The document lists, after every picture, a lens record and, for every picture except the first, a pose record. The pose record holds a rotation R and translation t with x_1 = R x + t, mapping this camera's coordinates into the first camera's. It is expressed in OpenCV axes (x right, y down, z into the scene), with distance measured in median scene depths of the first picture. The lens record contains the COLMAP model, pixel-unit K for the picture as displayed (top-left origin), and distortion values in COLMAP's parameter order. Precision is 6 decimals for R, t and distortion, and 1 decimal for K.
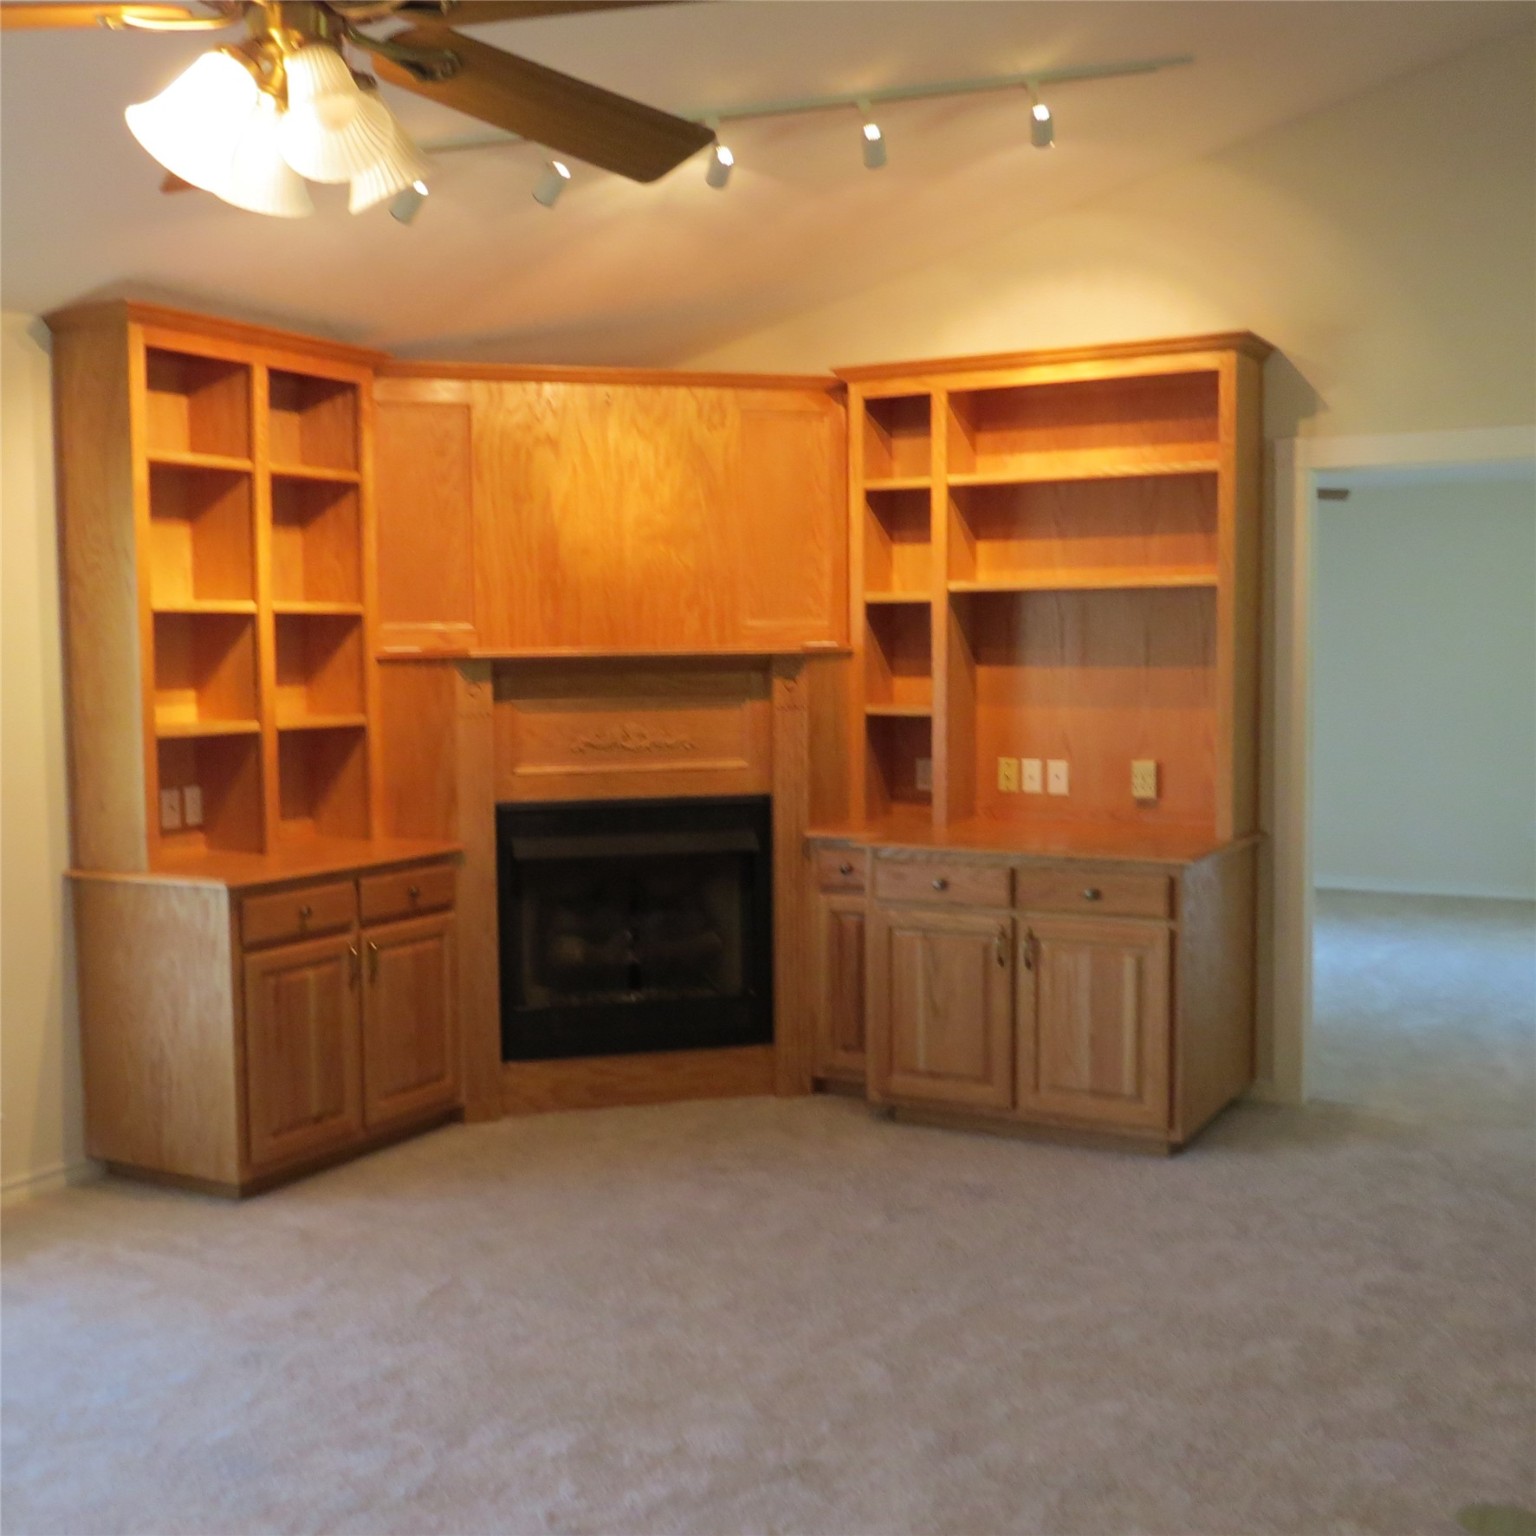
lens RADIAL K [[1744.7, 0, 768.0], [0, 1744.7, 768.0], [0, 0, 1]] dist [-0.039237, -0.005572]
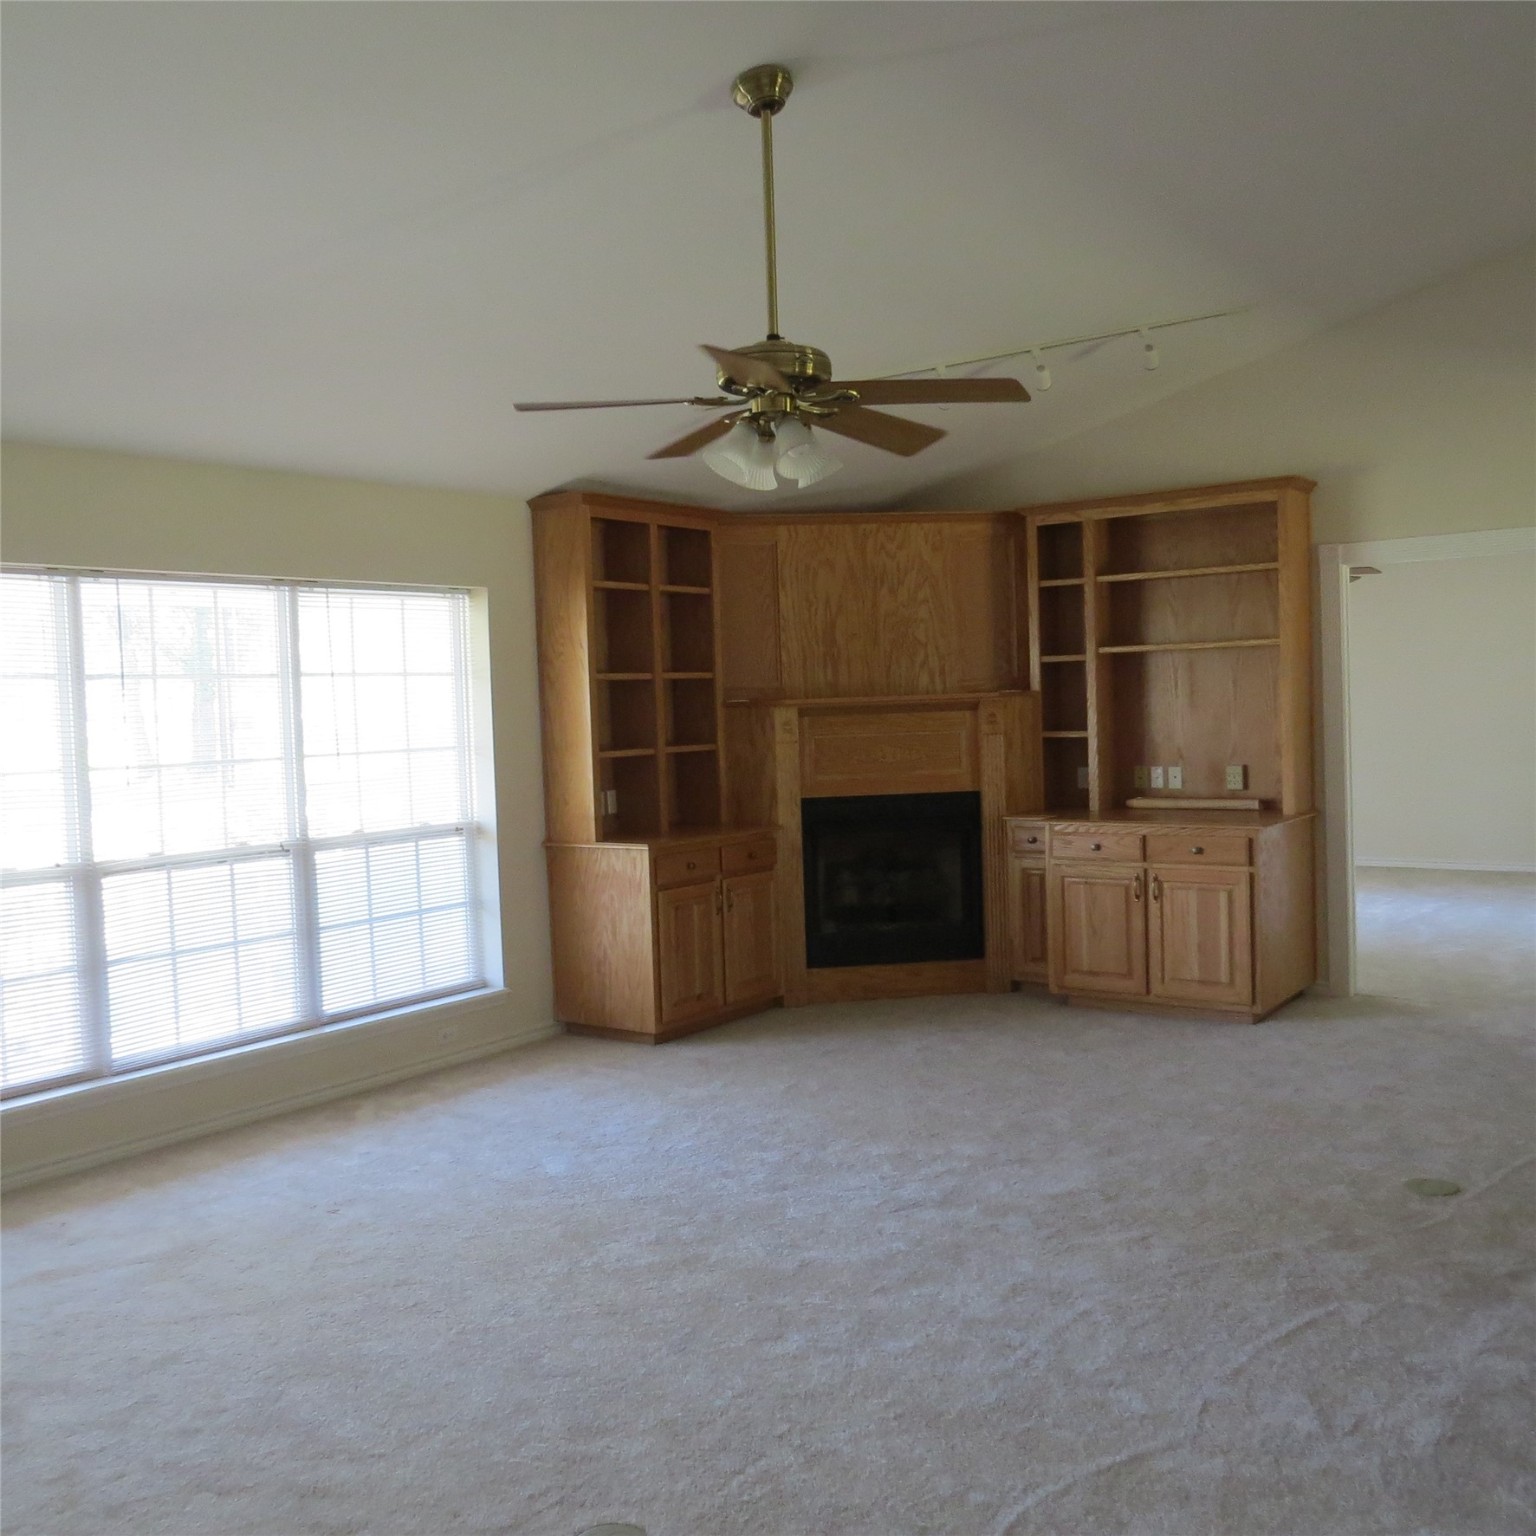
lens RADIAL K [[1464.1, 0, 768.0], [0, 1464.1, 768.0], [0, 0, 1]] dist [-0.028362, -0.006833]
pose [[0.992519, -0.018103, -0.120741, -0.029850], [0.015432, 0.999616, -0.023018, 0.023384], [0.121111, 0.020982, 0.992417, -0.304920]]
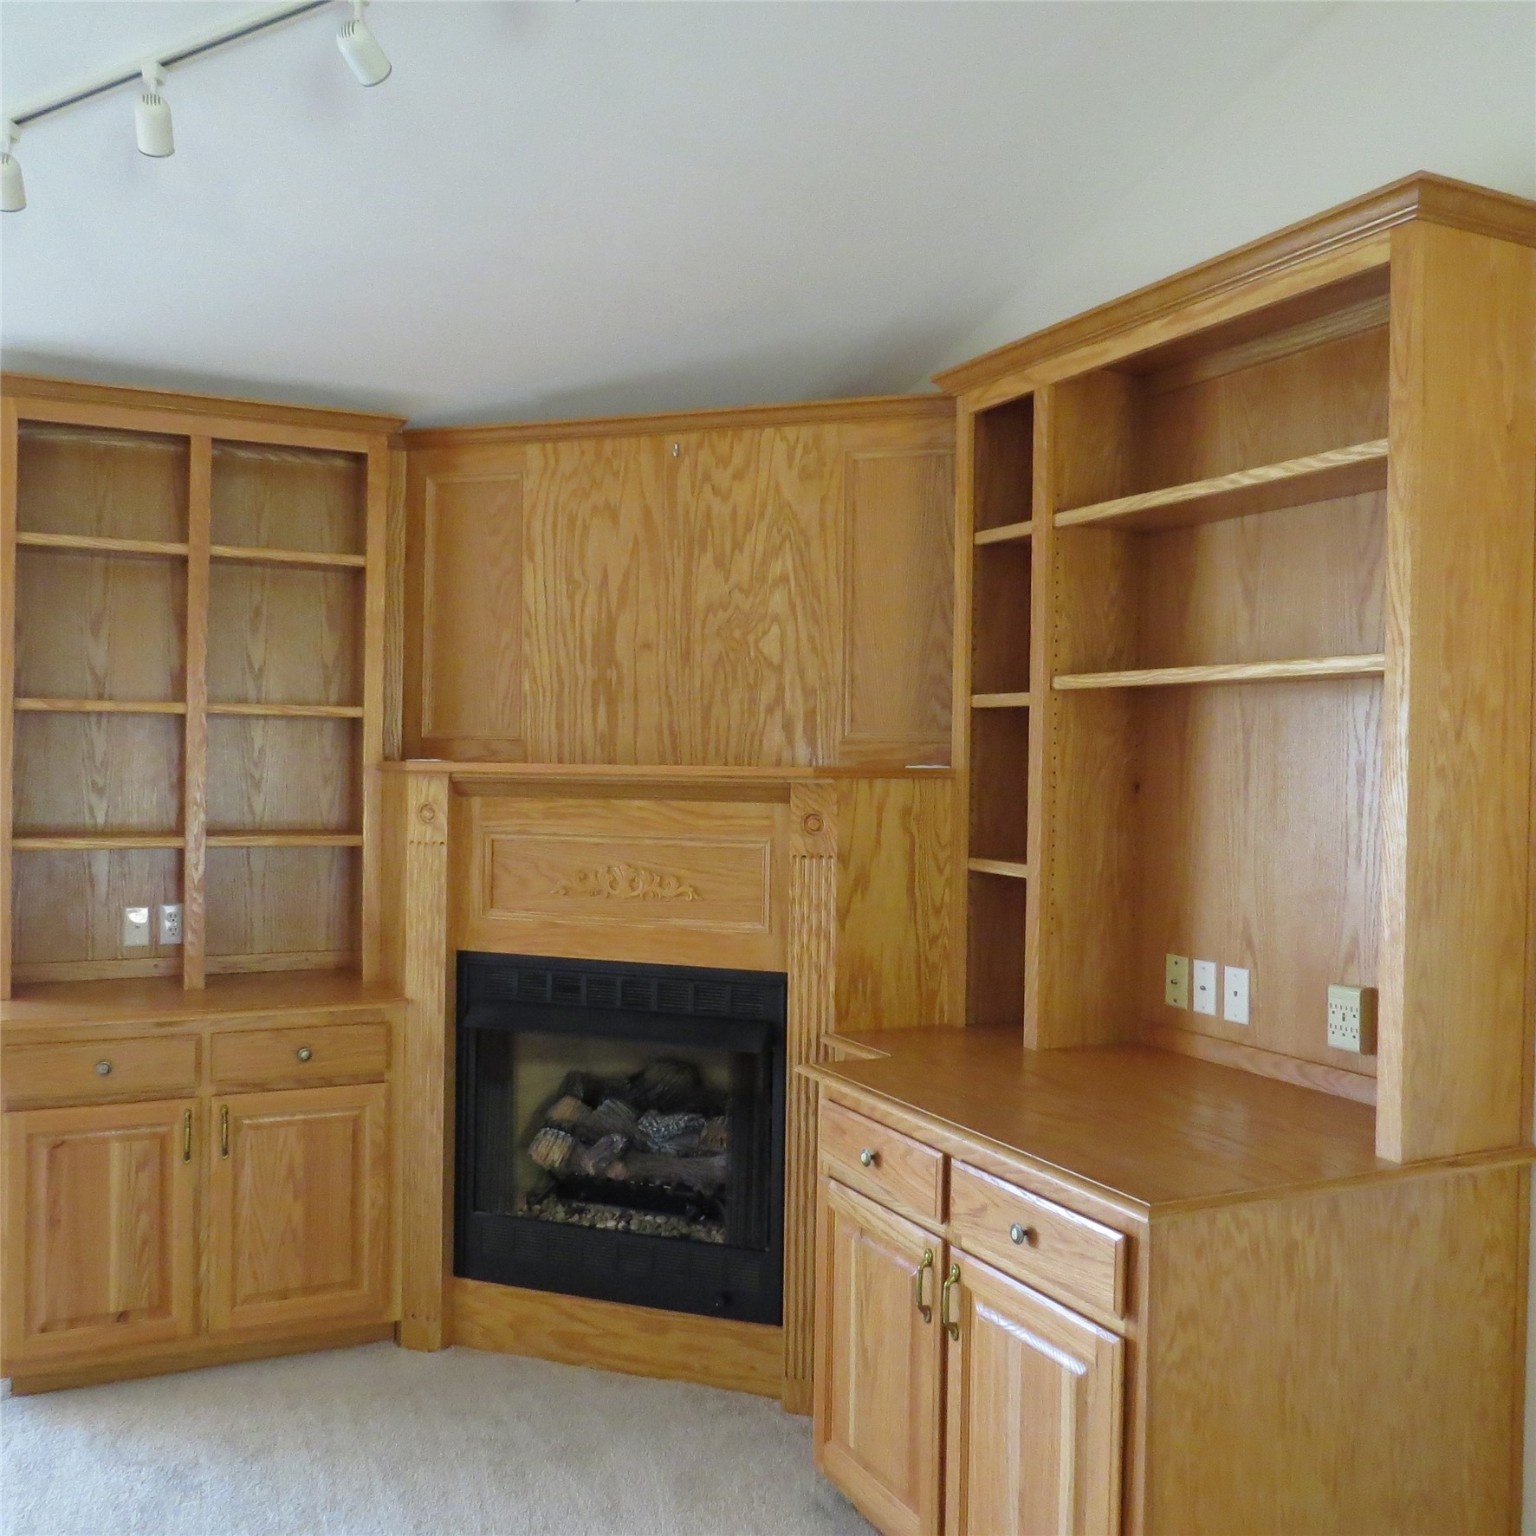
lens RADIAL K [[1464.1, 0, 768.0], [0, 1464.1, 768.0], [0, 0, 1]] dist [-0.028362, -0.006833]
pose [[0.821951, 0.025453, -0.568990, 0.368391], [-0.063537, 0.996863, -0.047190, -0.045169], [0.566004, 0.074940, 0.820989, 0.558170]]
